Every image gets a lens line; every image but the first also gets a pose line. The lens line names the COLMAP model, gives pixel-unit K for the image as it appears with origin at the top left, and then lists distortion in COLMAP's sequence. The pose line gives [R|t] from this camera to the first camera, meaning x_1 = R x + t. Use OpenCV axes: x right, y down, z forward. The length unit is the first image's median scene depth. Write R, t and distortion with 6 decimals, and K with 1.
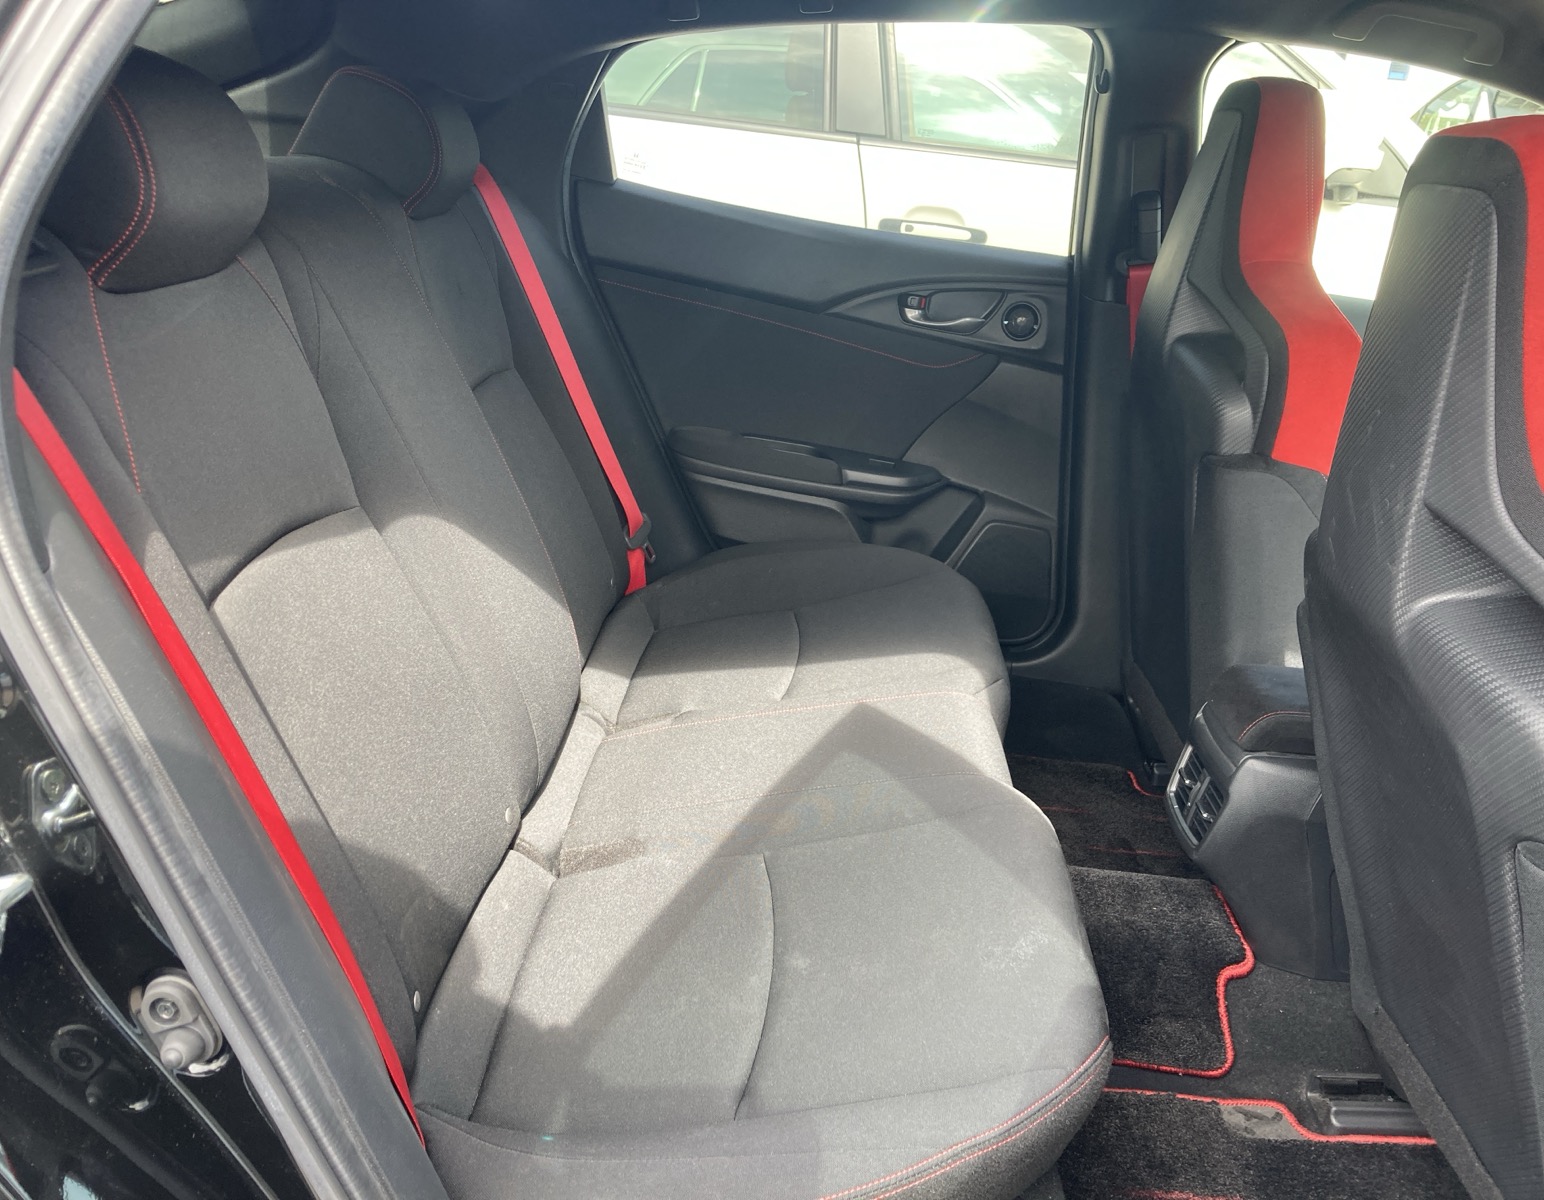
lens RADIAL K [[1329.8, 0, 772.3], [0, 1329.8, 537.5], [0, 0, 1]] dist [0.019299, 0.015581]
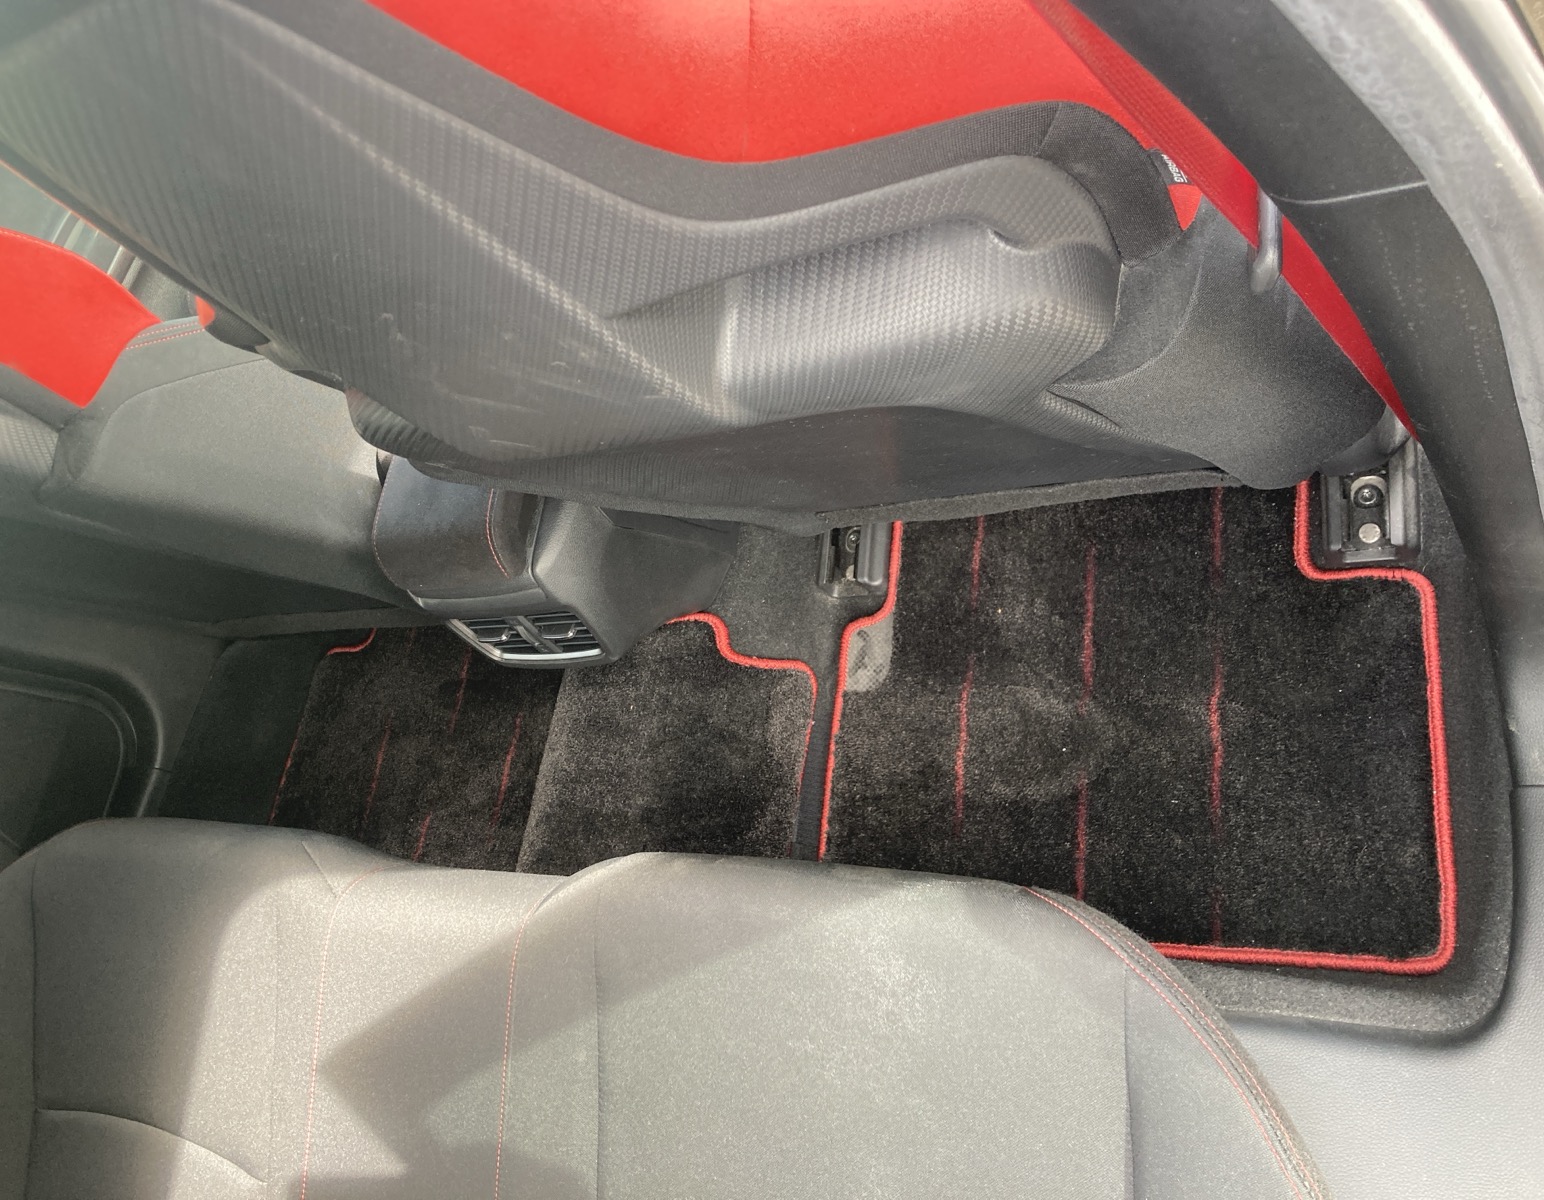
lens RADIAL K [[1329.8, 0, 772.3], [0, 1329.8, 537.5], [0, 0, 1]] dist [0.019299, 0.015581]
pose [[0.066622, -0.938860, 0.337791, 0.118827], [0.776981, 0.261212, 0.572773, -0.176215], [-0.625989, 0.224298, 0.746879, 0.318963]]
